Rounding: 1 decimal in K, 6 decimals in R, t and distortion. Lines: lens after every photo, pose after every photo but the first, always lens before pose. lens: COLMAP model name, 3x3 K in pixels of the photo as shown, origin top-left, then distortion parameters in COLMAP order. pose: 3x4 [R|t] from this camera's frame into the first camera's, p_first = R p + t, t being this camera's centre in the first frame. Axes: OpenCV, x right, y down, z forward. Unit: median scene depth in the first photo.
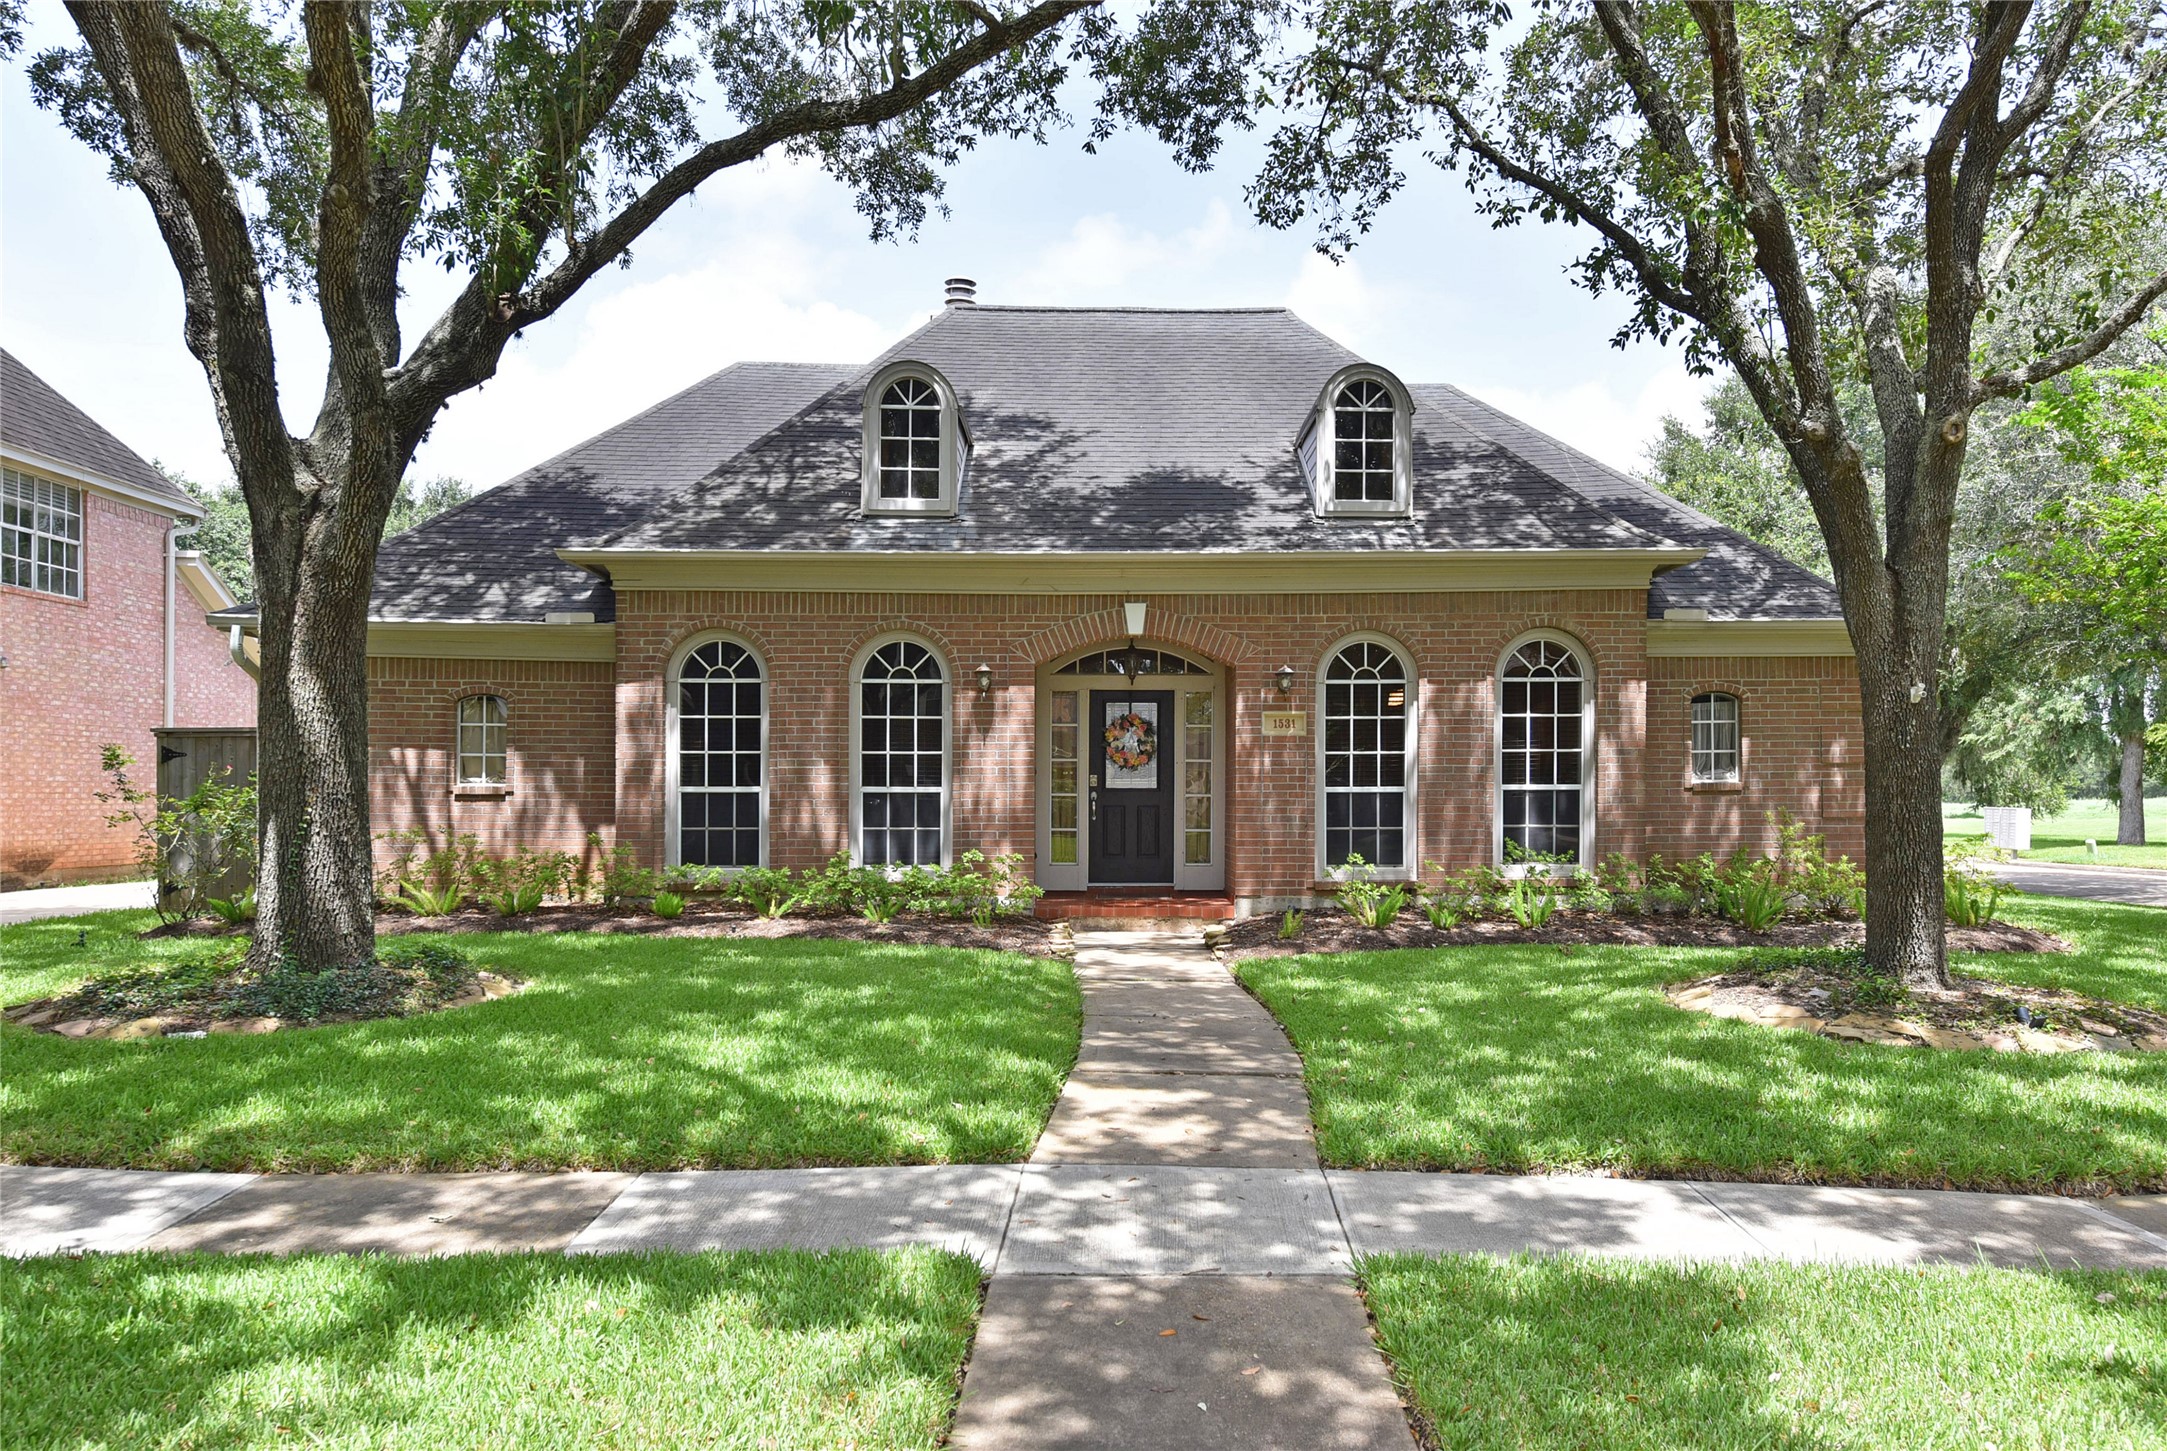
lens RADIAL K [[1477.9, 0, 1085.4], [0, 1477.9, 724.5], [0, 0, 1]] dist [0.007323, 0.006586]
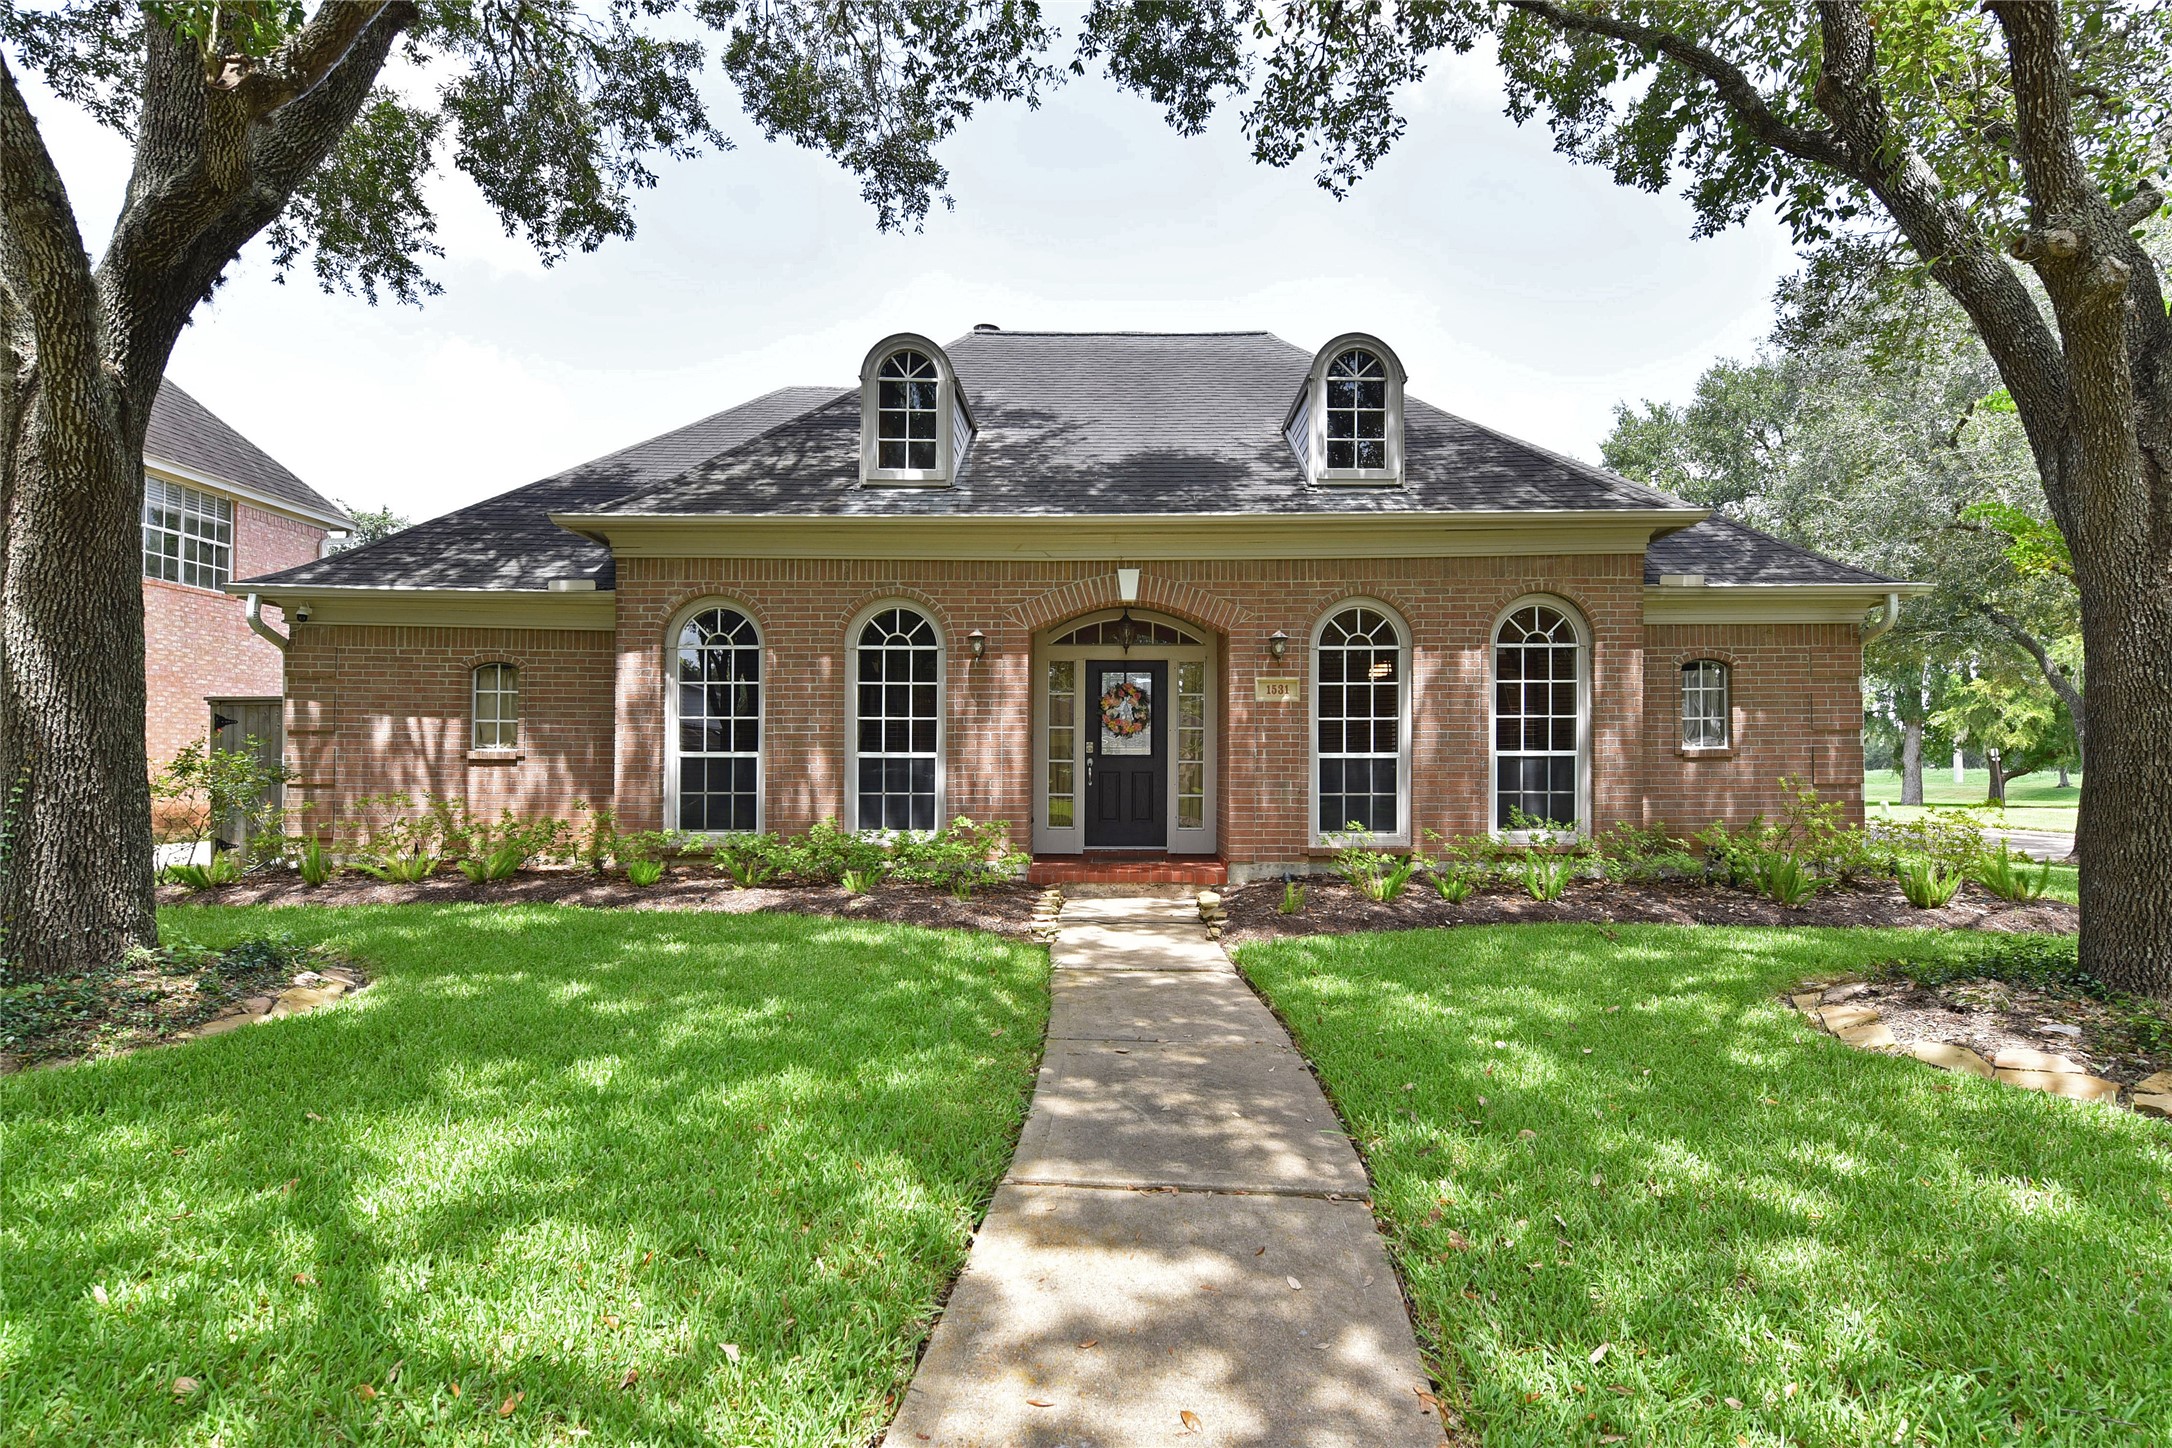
lens RADIAL K [[1141.8, 0, 1082.2], [0, 1141.8, 714.5], [0, 0, 1]] dist [-0.013860, -0.001407]
pose [[0.999877, 0.000526, -0.015691, 0.013841], [-0.000484, 0.999996, 0.002727, 0.013687], [0.015692, -0.002719, 0.999873, 0.219650]]
